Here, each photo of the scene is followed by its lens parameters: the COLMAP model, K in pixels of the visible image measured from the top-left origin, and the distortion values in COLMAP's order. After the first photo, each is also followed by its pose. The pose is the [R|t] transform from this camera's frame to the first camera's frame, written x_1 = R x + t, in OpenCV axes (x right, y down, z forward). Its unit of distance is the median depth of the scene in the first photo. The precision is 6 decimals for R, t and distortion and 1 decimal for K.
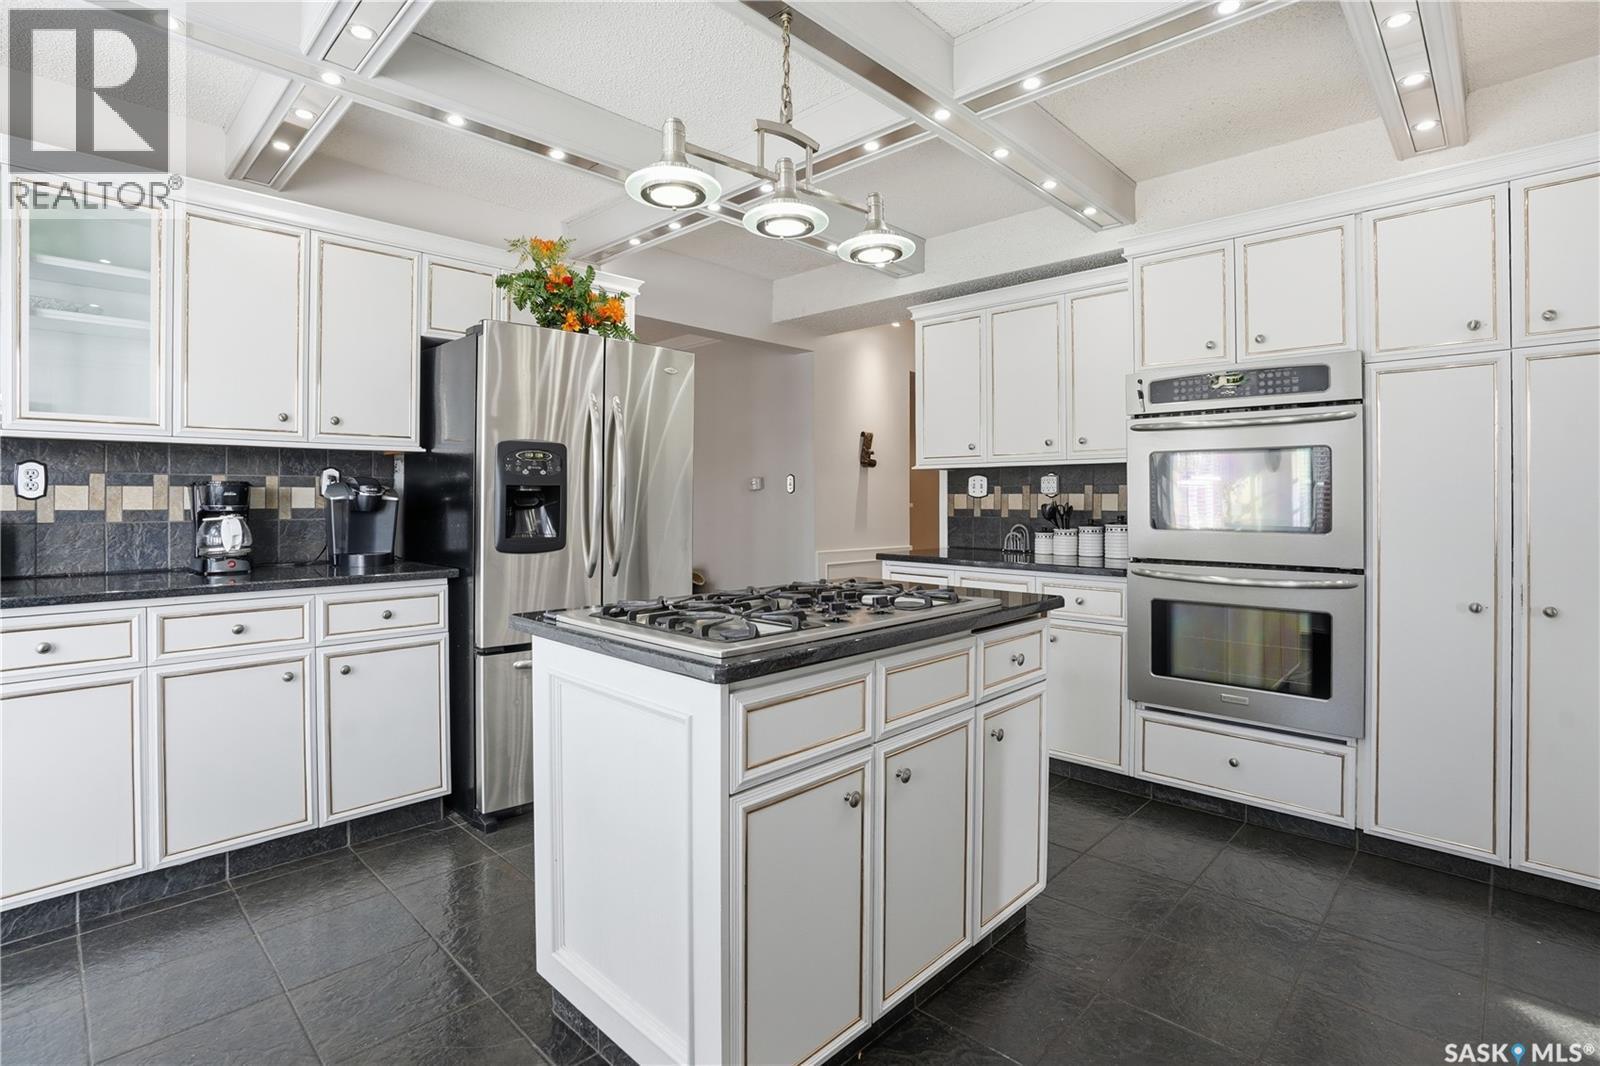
lens RADIAL K [[773.8, 0, 806.1], [0, 773.8, 492.6], [0, 0, 1]] dist [-0.067272, 0.025894]
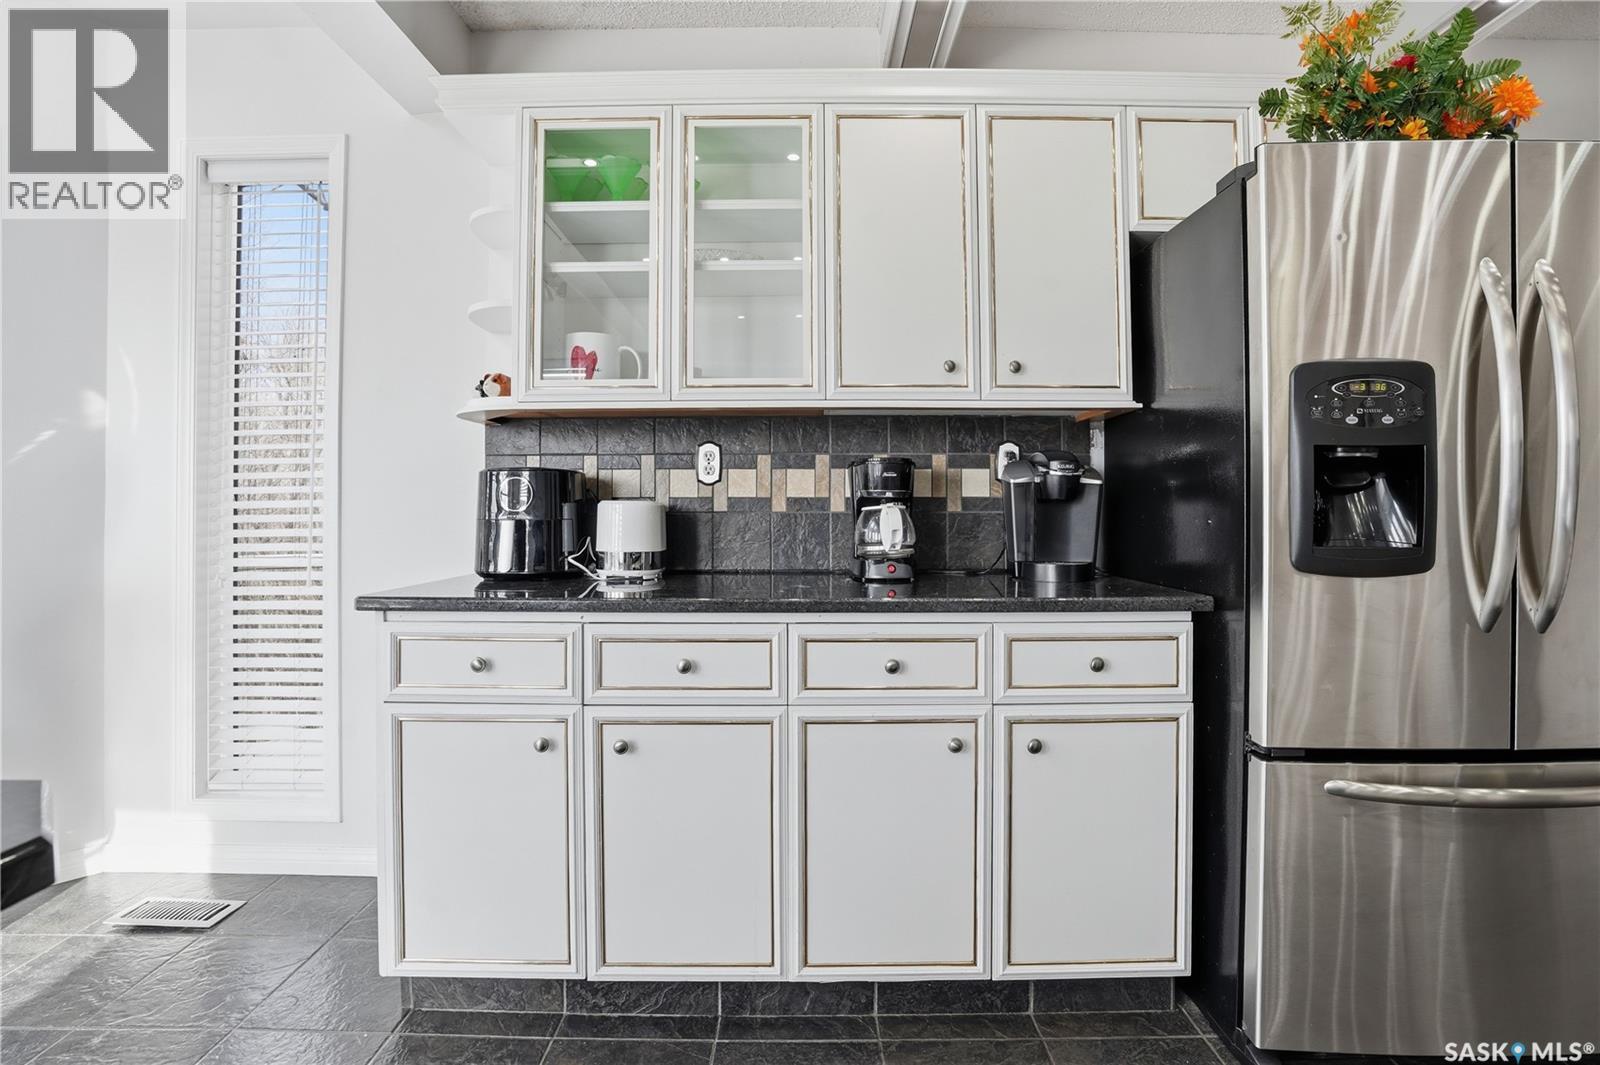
lens RADIAL K [[773.8, 0, 806.1], [0, 773.8, 492.1], [0, 0, 1]] dist [-0.067272, 0.025894]
pose [[0.696789, -0.012721, -0.717164, -0.268208], [0.003836, 0.999894, -0.014010, 0.029024], [0.717266, 0.007011, 0.696764, 0.395633]]
